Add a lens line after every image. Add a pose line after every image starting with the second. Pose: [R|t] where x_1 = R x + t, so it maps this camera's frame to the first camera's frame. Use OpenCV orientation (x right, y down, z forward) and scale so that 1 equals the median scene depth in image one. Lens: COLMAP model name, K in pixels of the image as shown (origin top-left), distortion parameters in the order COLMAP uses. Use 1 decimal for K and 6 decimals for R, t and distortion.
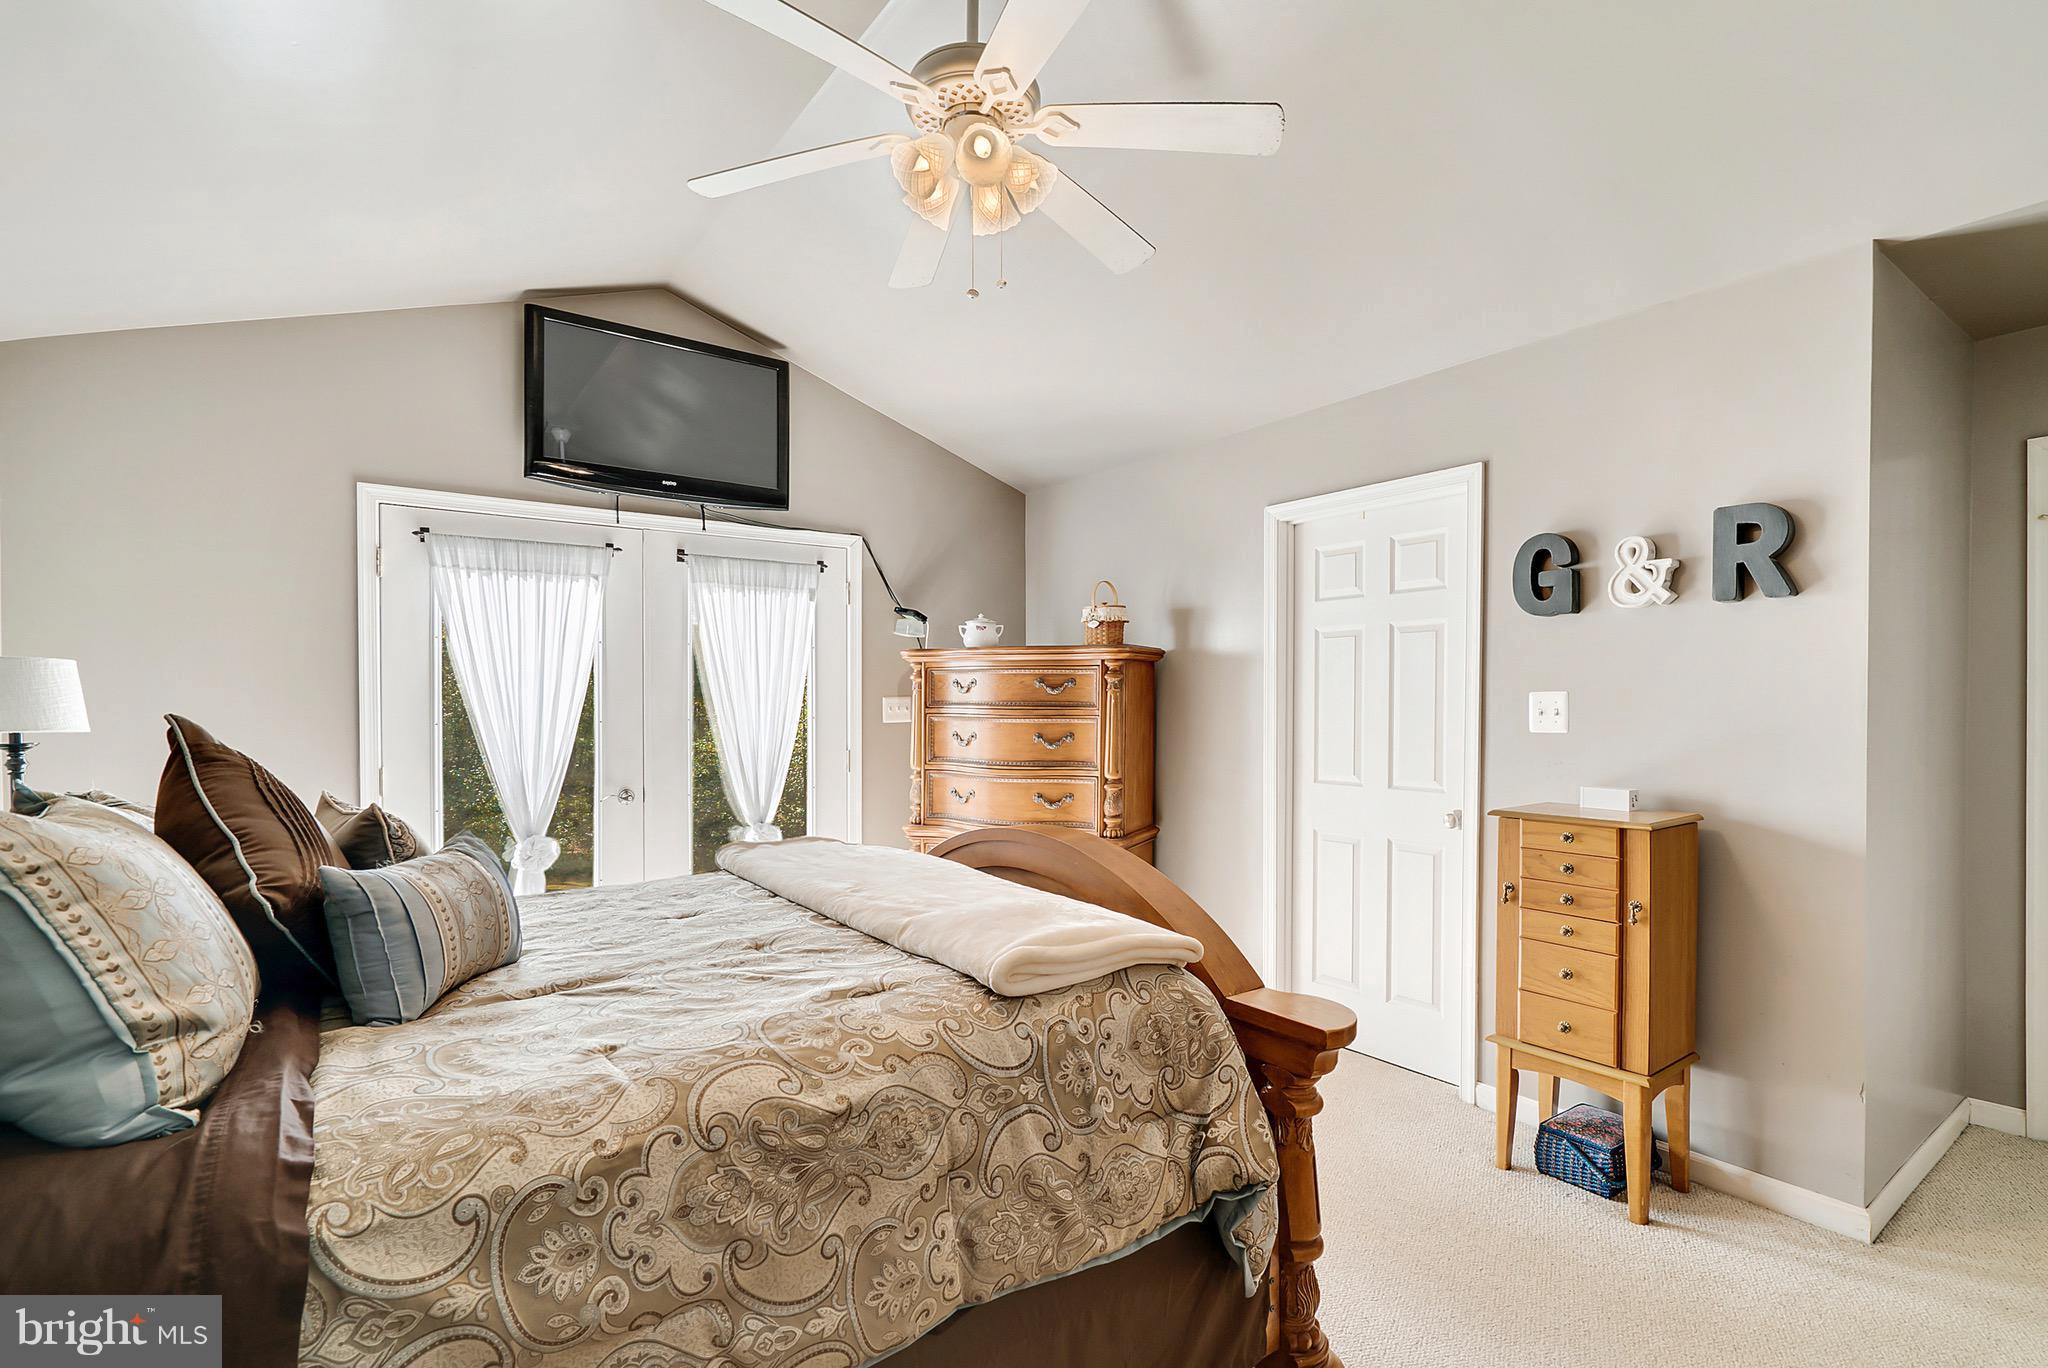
lens RADIAL K [[958.2, 0, 1027.8], [0, 958.2, 699.2], [0, 0, 1]] dist [0.002601, 0.002205]
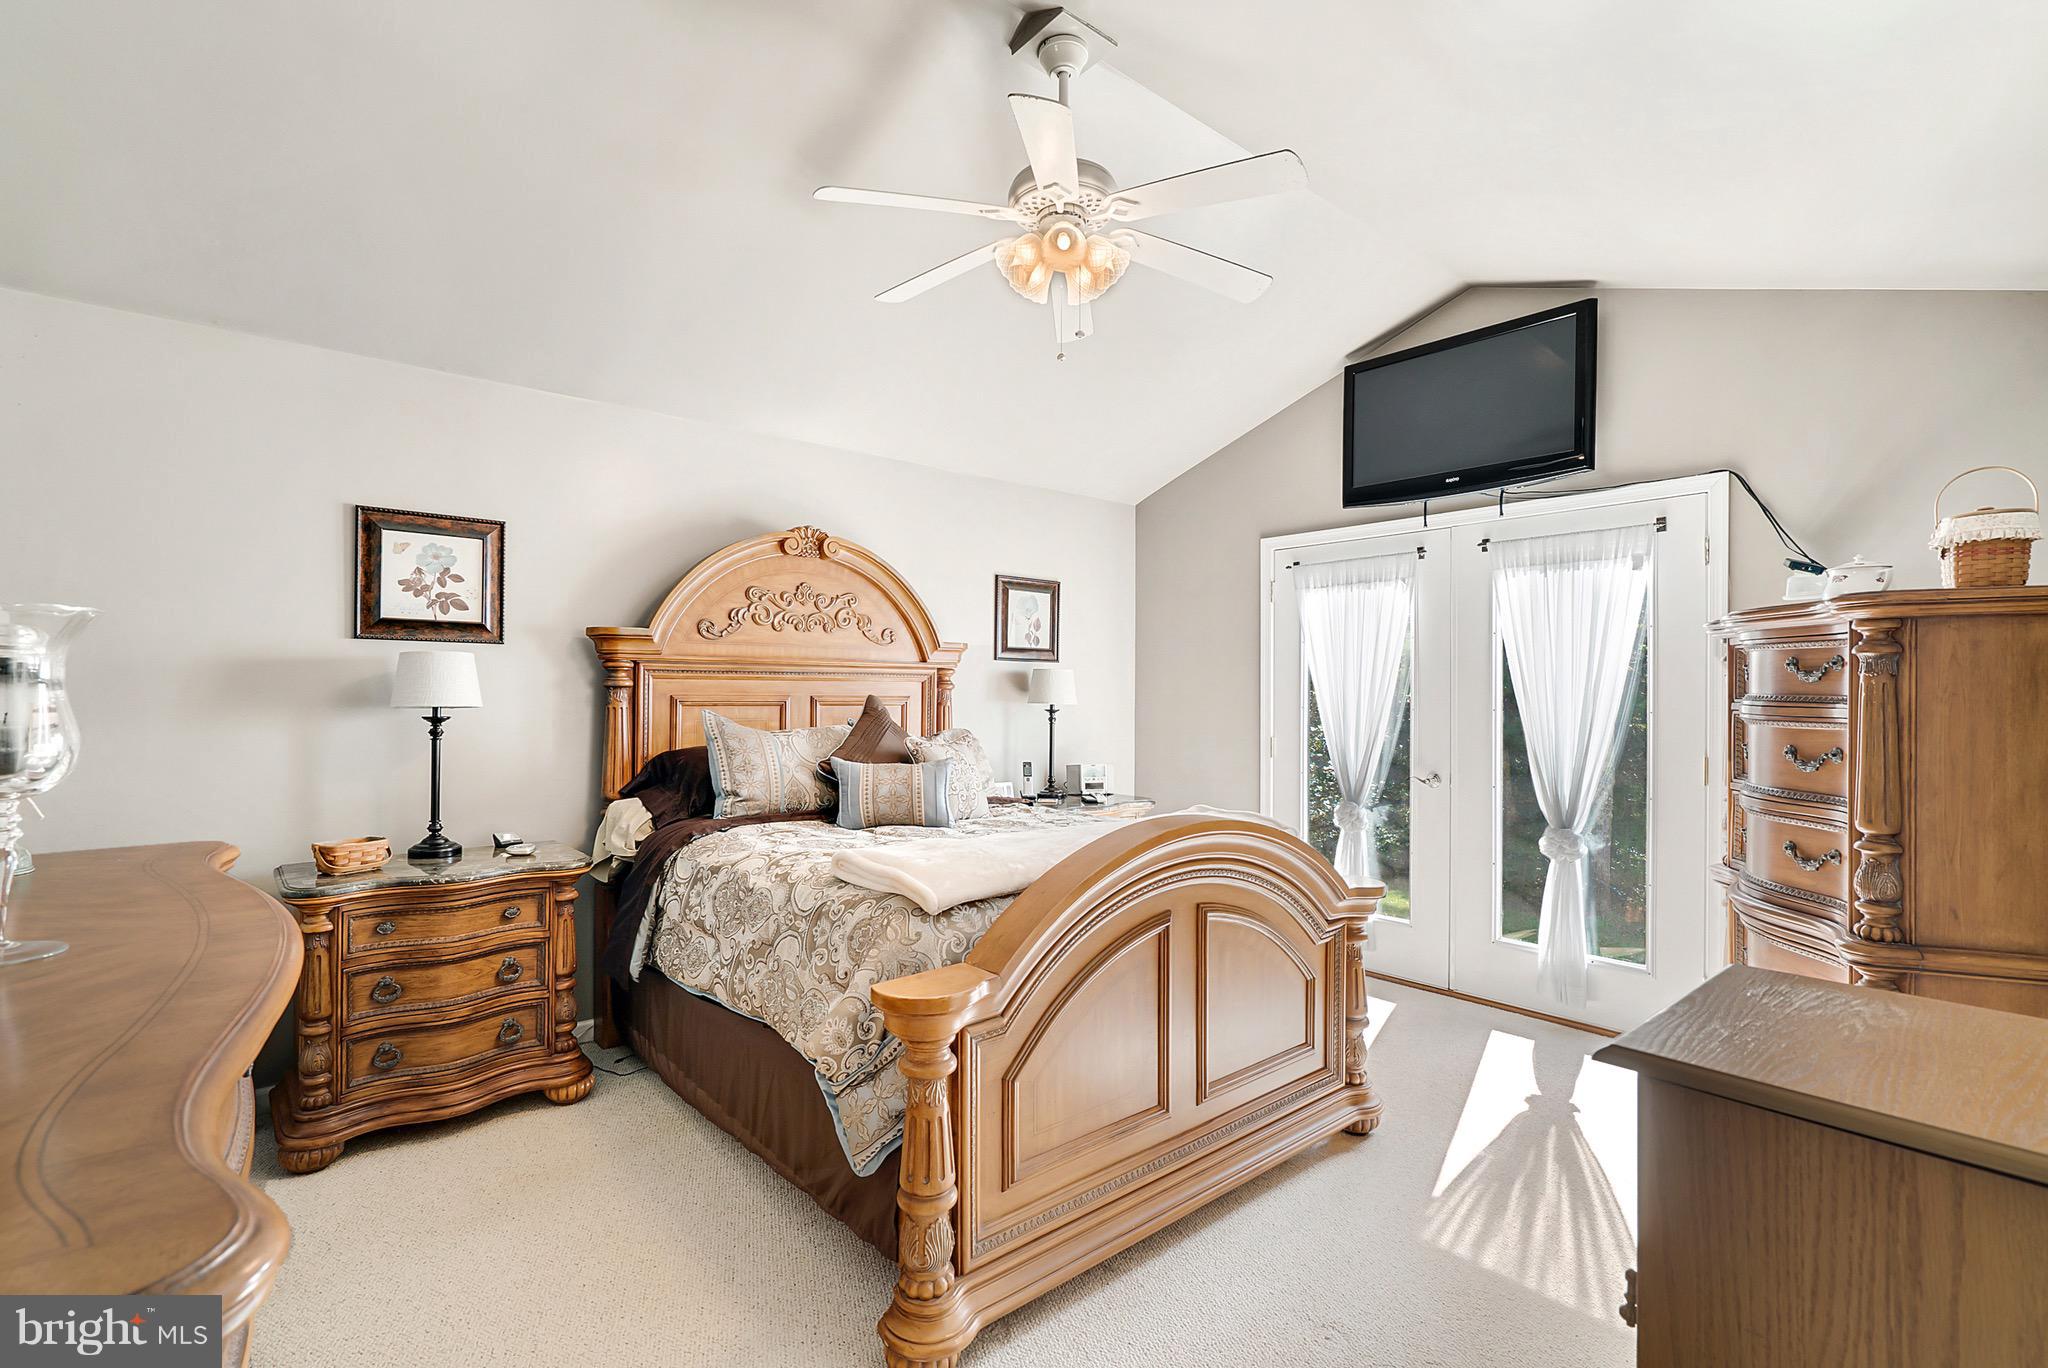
lens RADIAL K [[958.2, 0, 1027.9], [0, 958.2, 682.4], [0, 0, 1]] dist [0.002601, 0.002205]
pose [[0.061002, -0.003149, -0.998133, 0.619459], [0.000468, 0.999995, -0.003126, -0.003586], [0.998138, -0.000277, 0.061003, 0.474239]]
